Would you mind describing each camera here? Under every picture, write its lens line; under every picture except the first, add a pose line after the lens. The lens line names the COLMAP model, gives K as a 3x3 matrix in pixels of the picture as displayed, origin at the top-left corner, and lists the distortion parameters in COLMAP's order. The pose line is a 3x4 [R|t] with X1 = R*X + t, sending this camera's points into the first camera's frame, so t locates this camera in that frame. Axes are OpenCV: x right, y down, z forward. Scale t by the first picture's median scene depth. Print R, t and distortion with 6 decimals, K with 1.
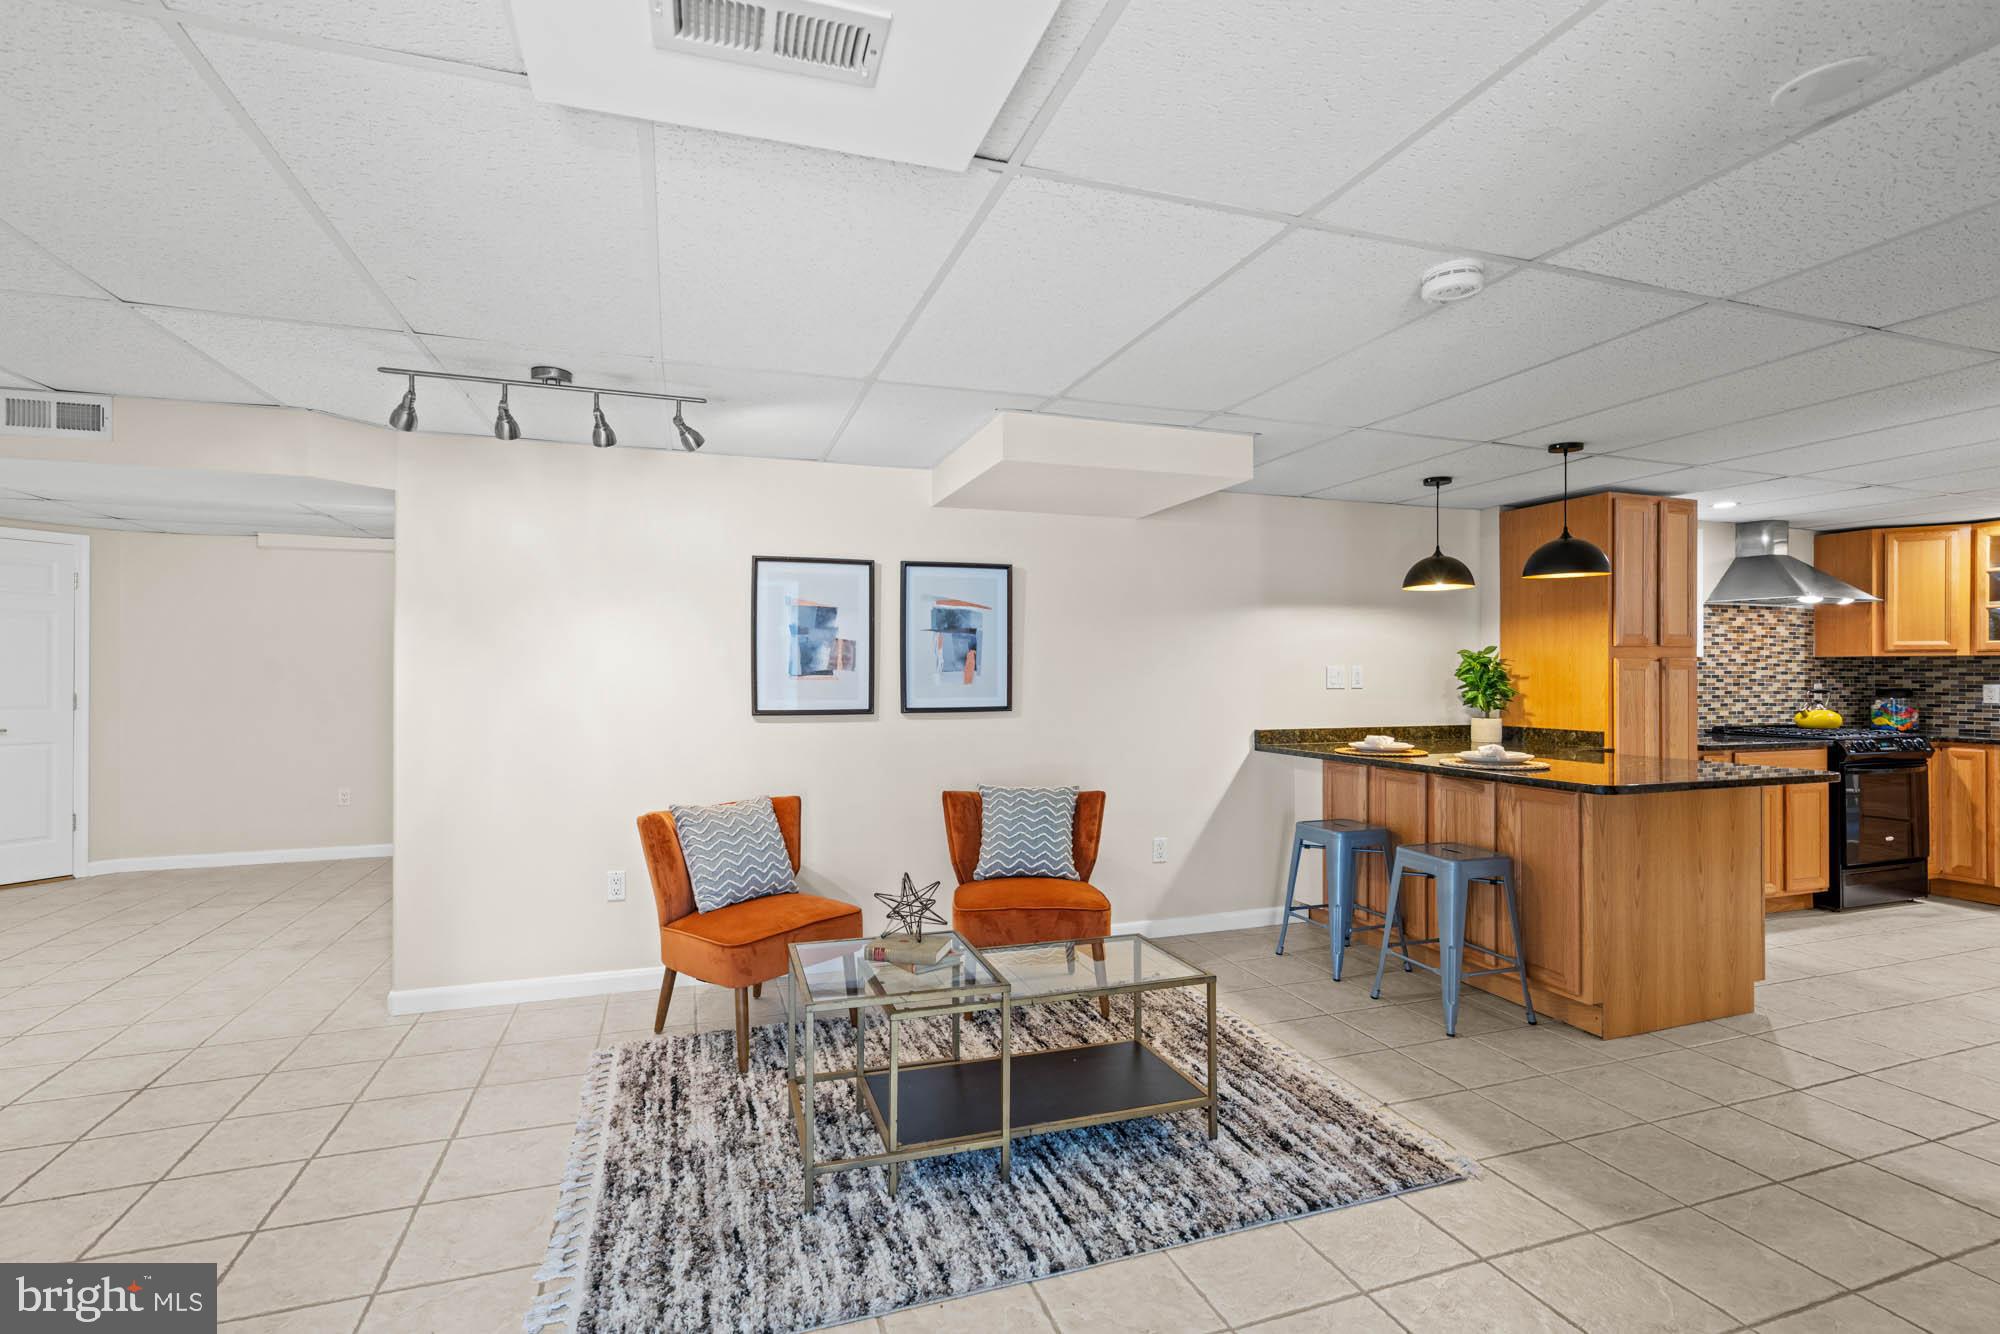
lens RADIAL K [[924.7, 0, 1018.4], [0, 924.7, 674.6], [0, 0, 1]] dist [-0.009345, 0.007045]
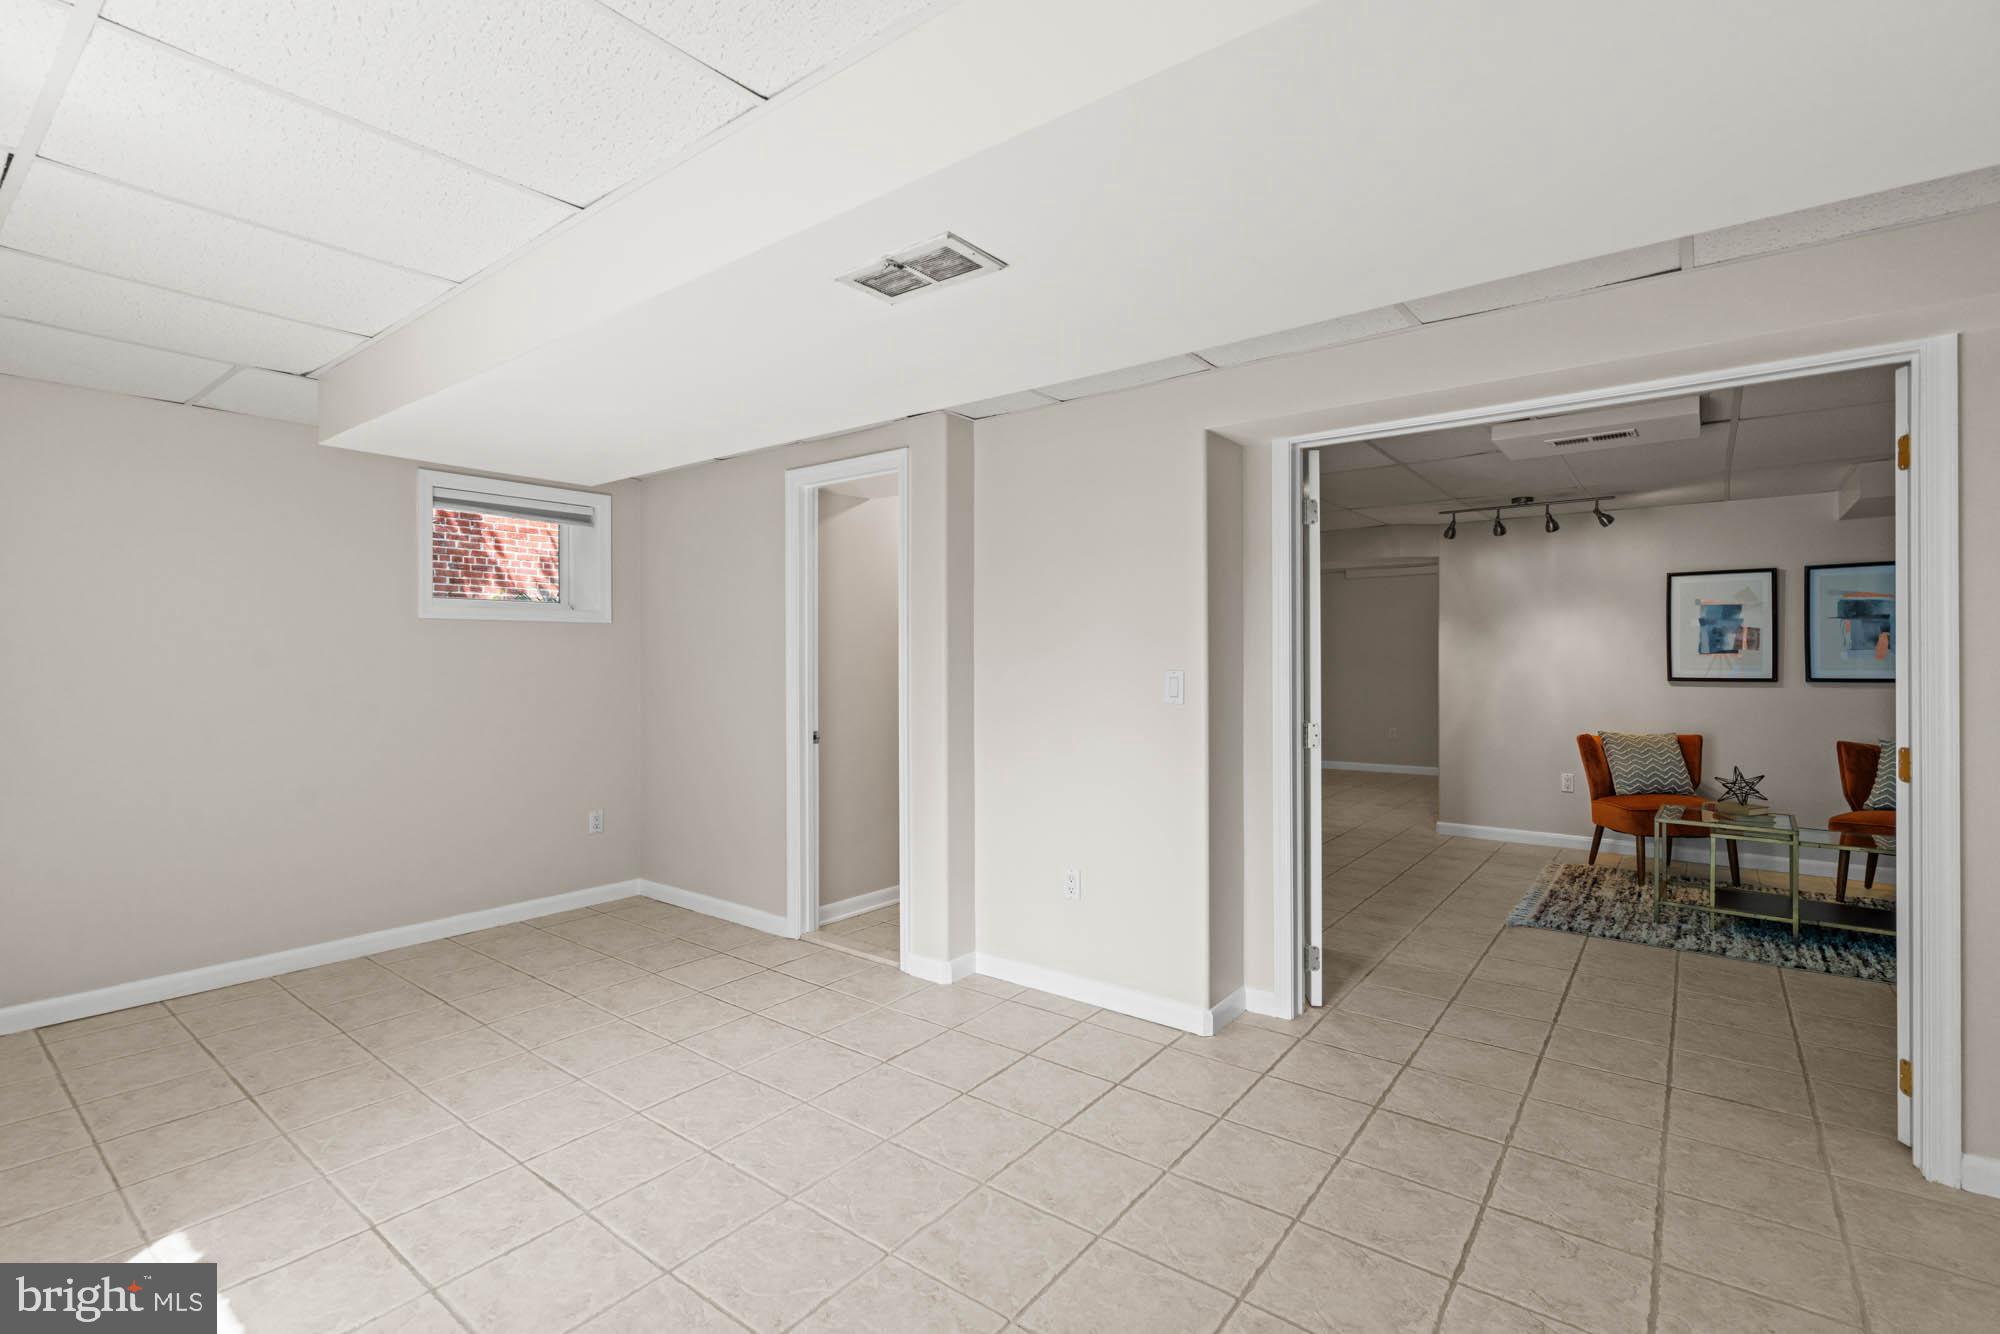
lens RADIAL K [[924.7, 0, 956.1], [0, 924.7, 653.1], [0, 0, 1]] dist [-0.009345, 0.007045]
pose [[0.511874, -0.005300, -0.859044, 0.406712], [0.002547, 0.999986, -0.004652, 0.004050], [0.859057, 0.000193, 0.511880, -0.753542]]
